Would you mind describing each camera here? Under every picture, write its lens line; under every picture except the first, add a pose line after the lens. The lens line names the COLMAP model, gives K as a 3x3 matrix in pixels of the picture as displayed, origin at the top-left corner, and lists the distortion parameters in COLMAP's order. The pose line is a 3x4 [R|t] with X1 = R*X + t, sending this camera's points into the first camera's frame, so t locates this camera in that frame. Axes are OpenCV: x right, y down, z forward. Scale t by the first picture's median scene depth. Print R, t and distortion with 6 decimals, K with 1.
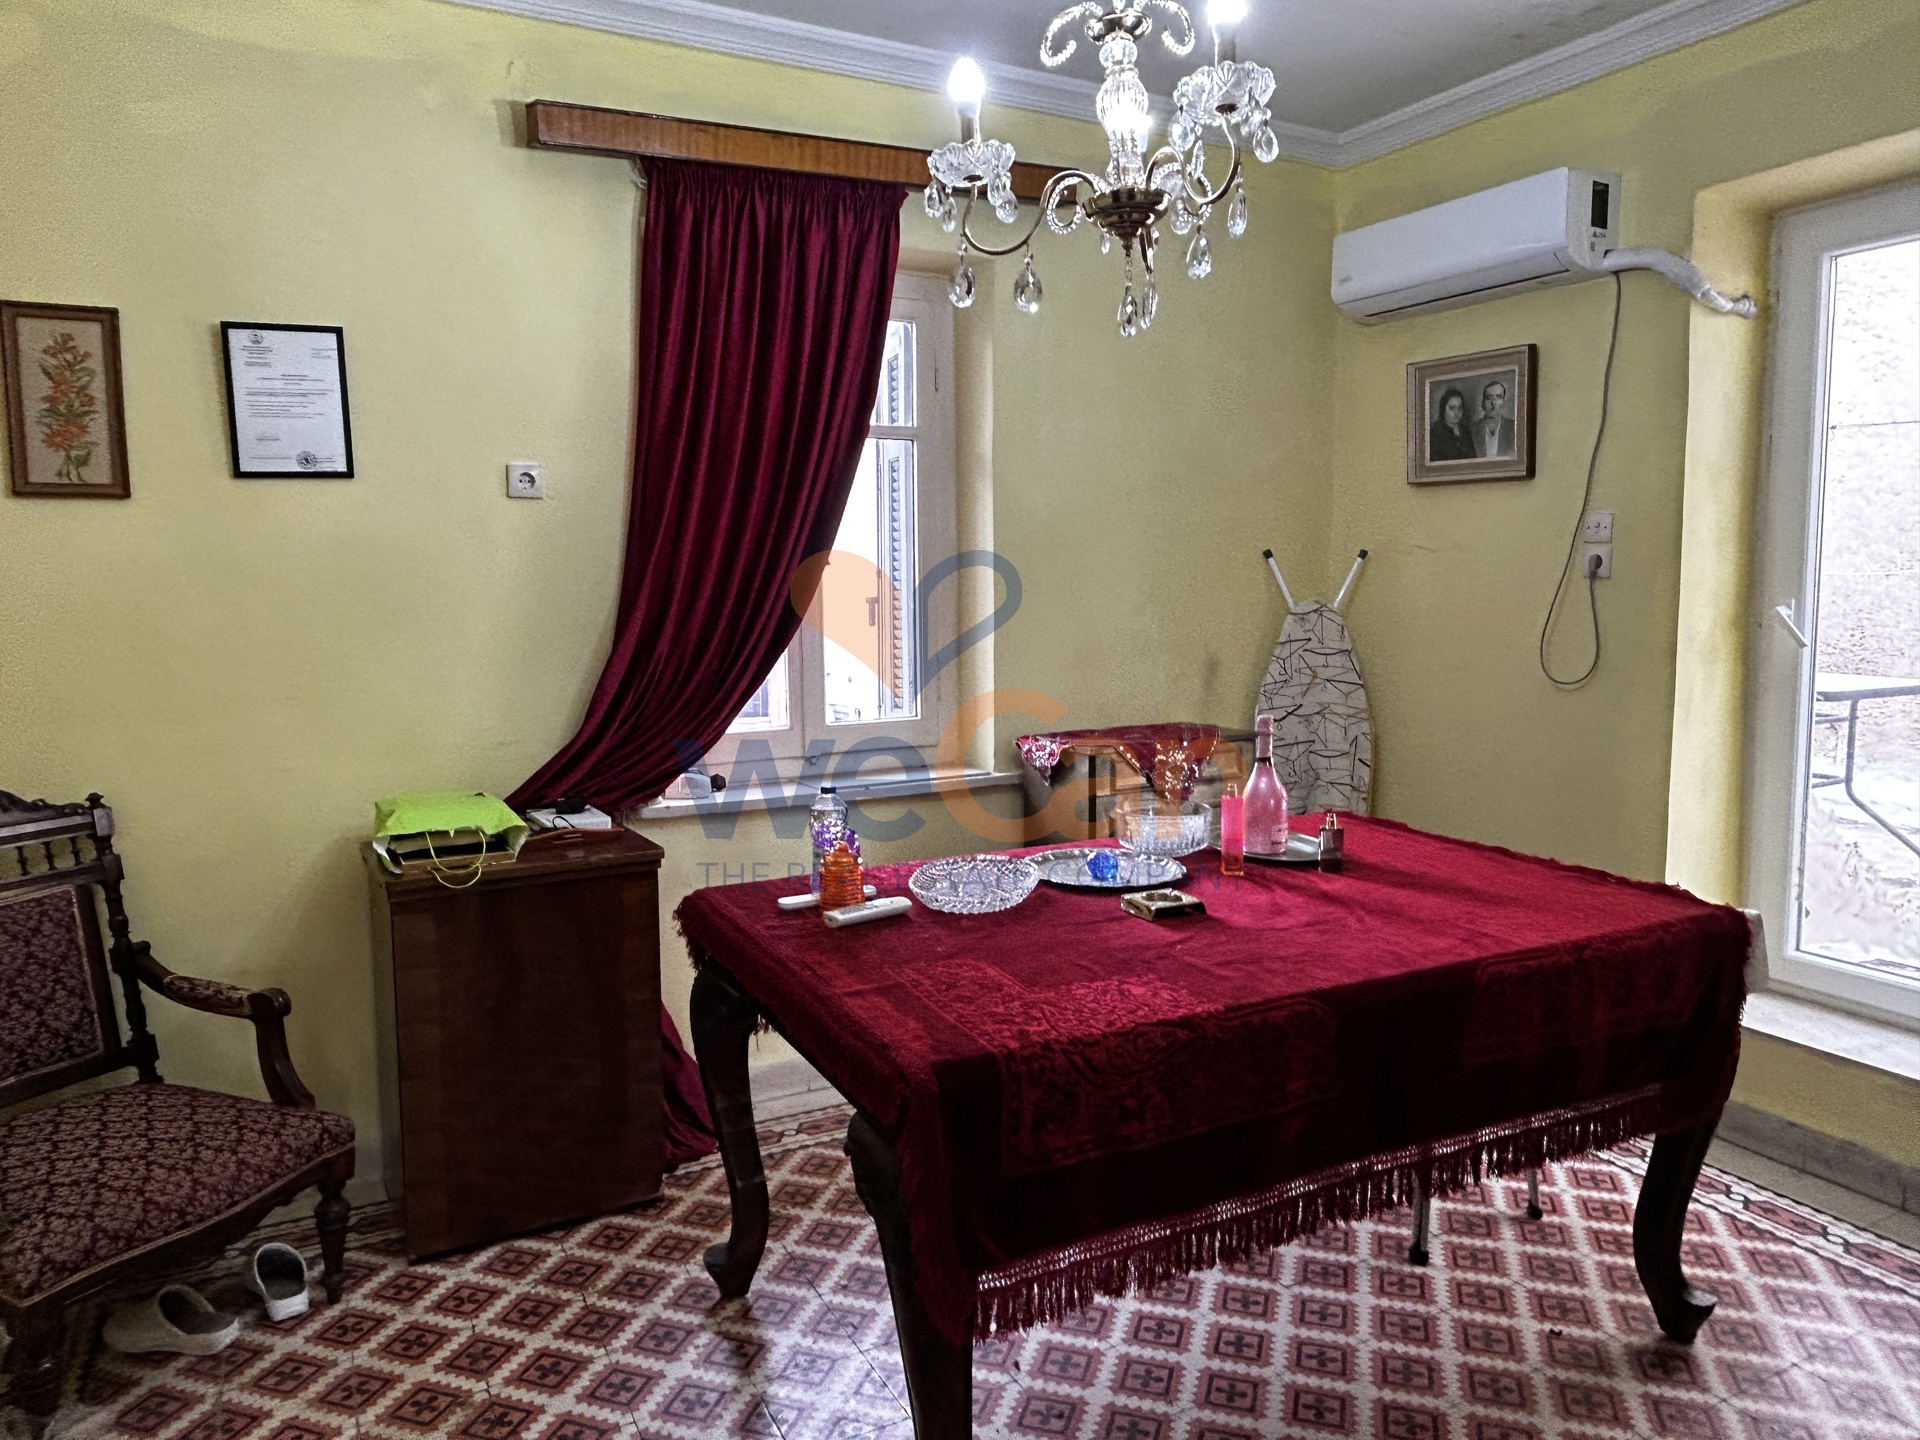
lens RADIAL K [[1297.0, 0, 958.6], [0, 1297.0, 703.8], [0, 0, 1]] dist [-0.004665, 0.001127]
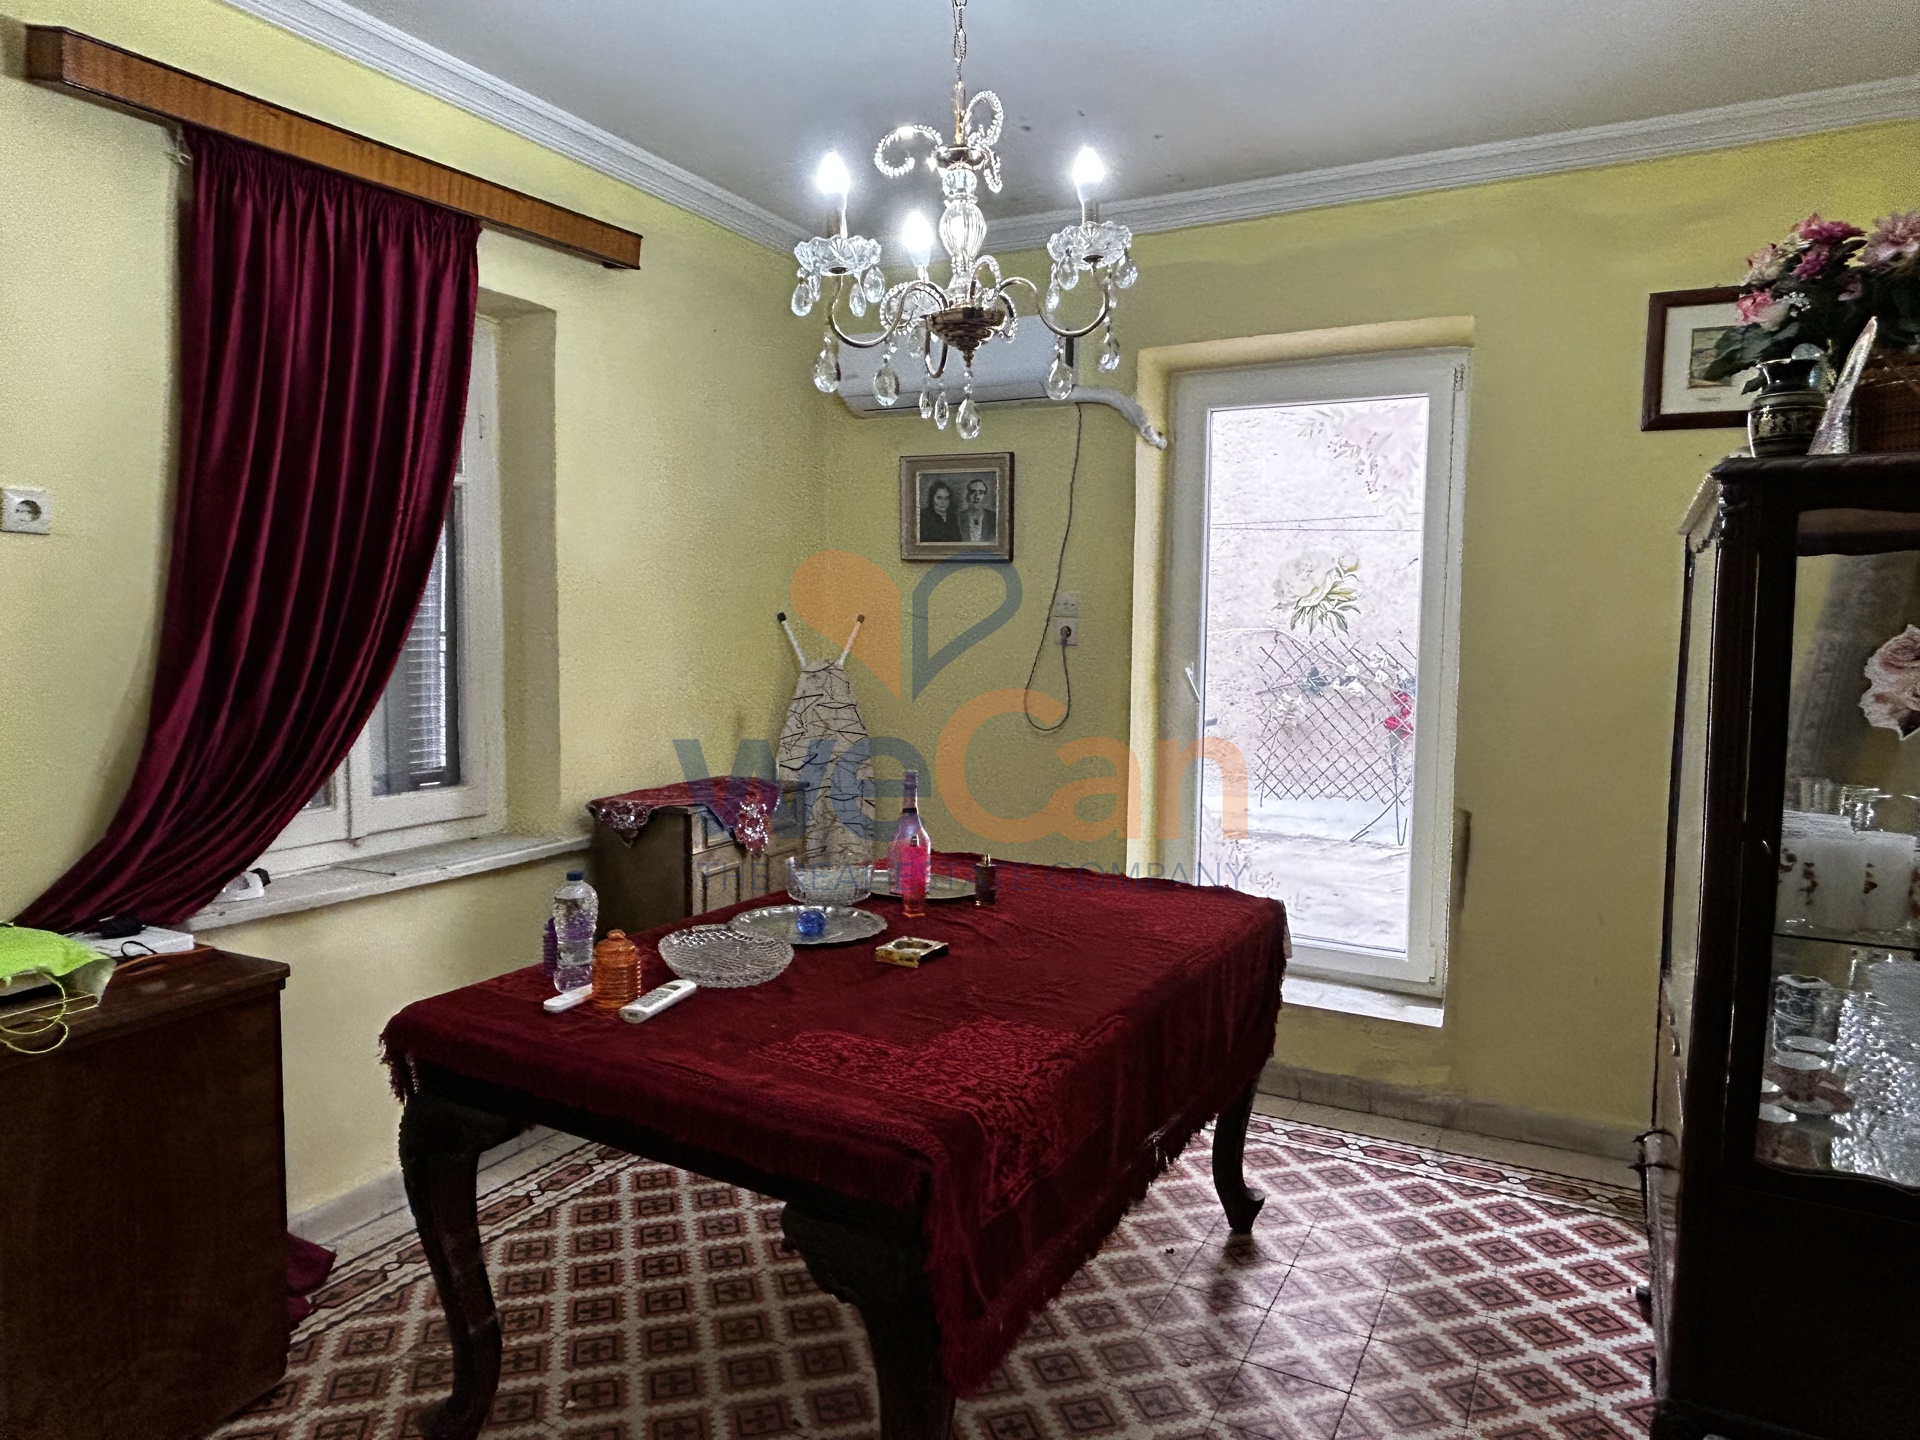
lens RADIAL K [[1216.3, 0, 958.6], [0, 1216.3, 721.6], [0, 0, 1]] dist [0.004607, -0.000094]
pose [[0.831193, -0.027187, 0.555319, -0.329165], [0.035764, 0.999350, -0.004605, -0.028226], [-0.554833, 0.023688, 0.831625, 0.110449]]
